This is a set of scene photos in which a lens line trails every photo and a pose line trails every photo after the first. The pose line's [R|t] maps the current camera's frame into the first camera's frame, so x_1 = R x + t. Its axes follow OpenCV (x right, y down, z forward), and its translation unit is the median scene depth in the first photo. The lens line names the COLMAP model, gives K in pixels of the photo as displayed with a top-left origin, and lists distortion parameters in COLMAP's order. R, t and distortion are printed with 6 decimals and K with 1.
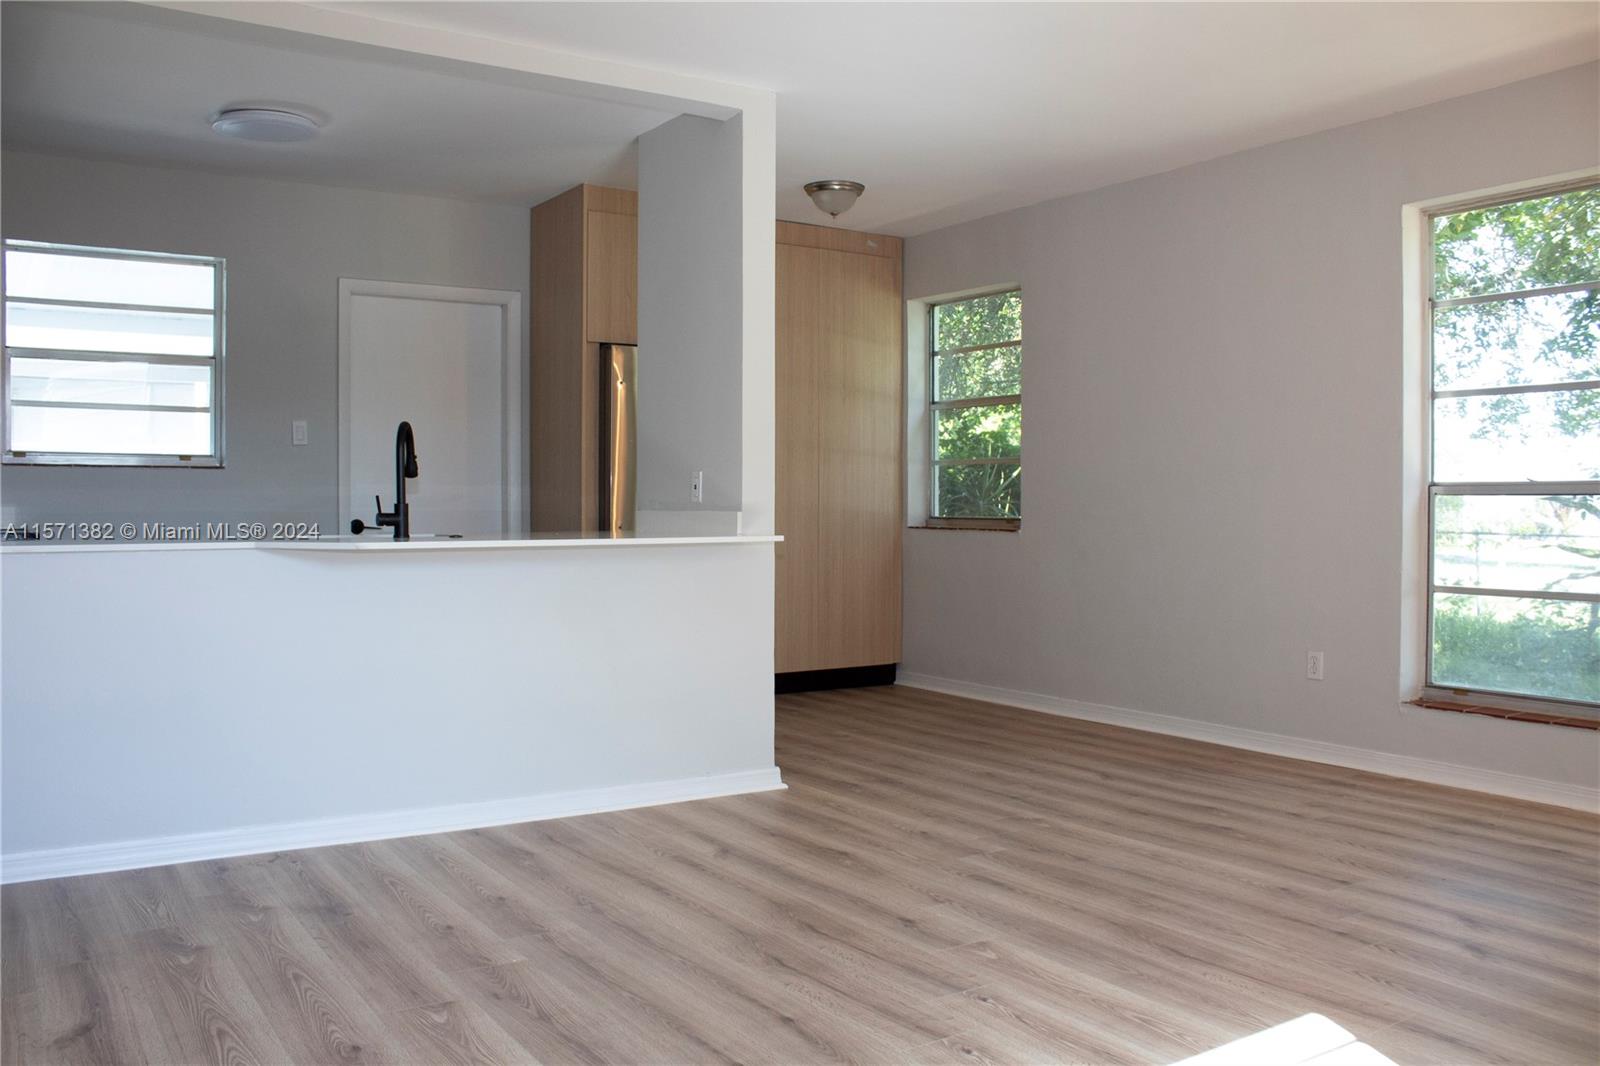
lens RADIAL K [[1329.1, 0, 794.9], [0, 1329.1, 546.6], [0, 0, 1]] dist [-0.163199, 0.143580]
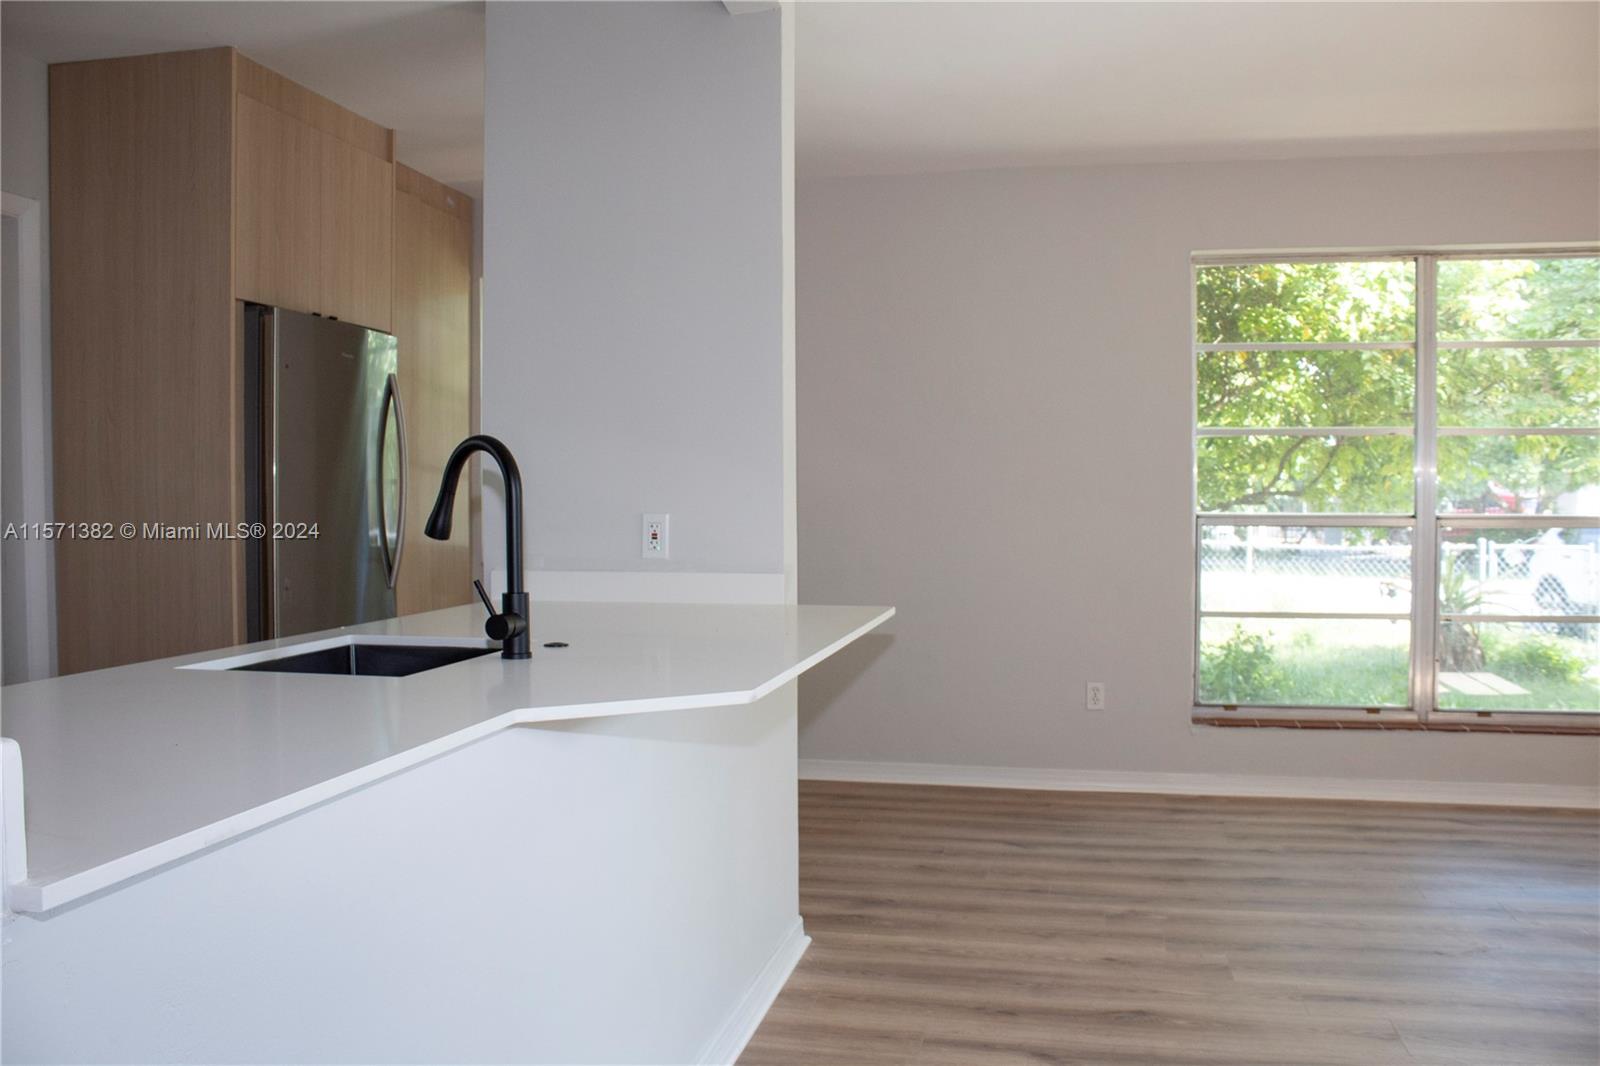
lens RADIAL K [[1329.1, 0, 794.9], [0, 1329.1, 546.6], [0, 0, 1]] dist [-0.163199, 0.143580]
pose [[0.716348, -0.029418, 0.697122, -0.594568], [0.025361, 0.999548, 0.016120, -0.058258], [-0.697282, 0.006132, 0.716771, 0.546657]]
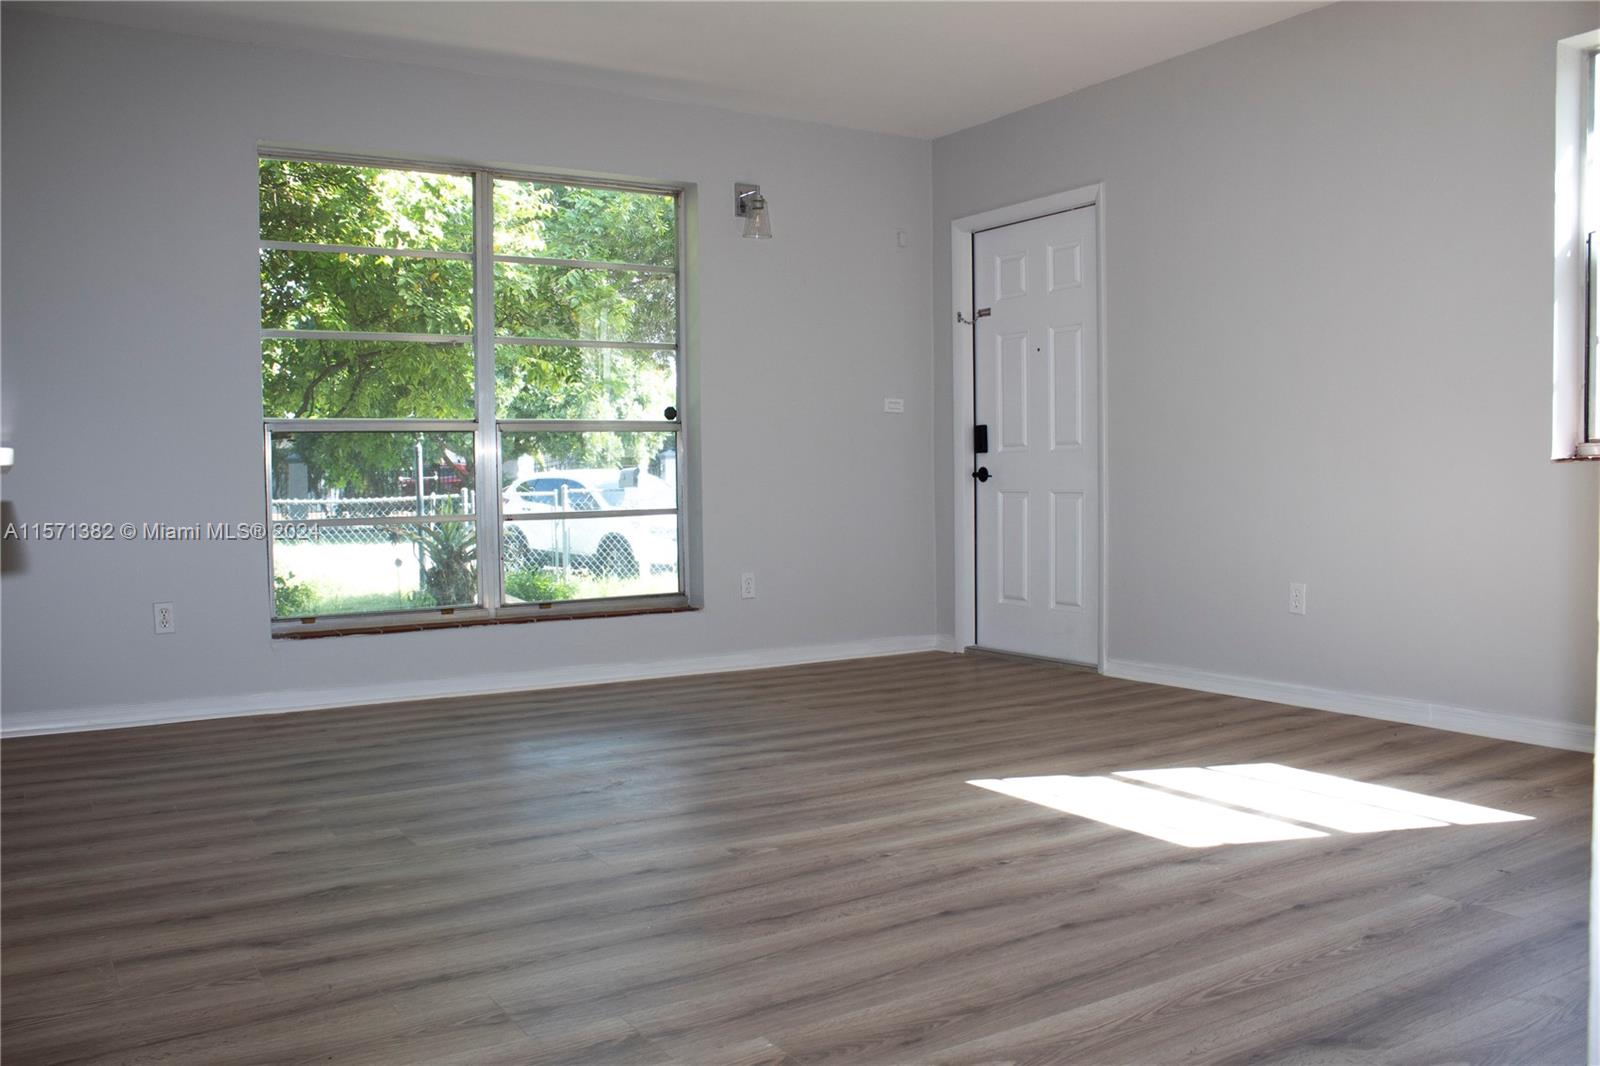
lens RADIAL K [[1329.1, 0, 794.9], [0, 1329.1, 546.6], [0, 0, 1]] dist [-0.163199, 0.143580]
pose [[0.027028, -0.057895, 0.997957, -0.617310], [0.045890, 0.997341, 0.056616, 0.012901], [-0.998581, 0.044266, 0.029613, 0.666892]]
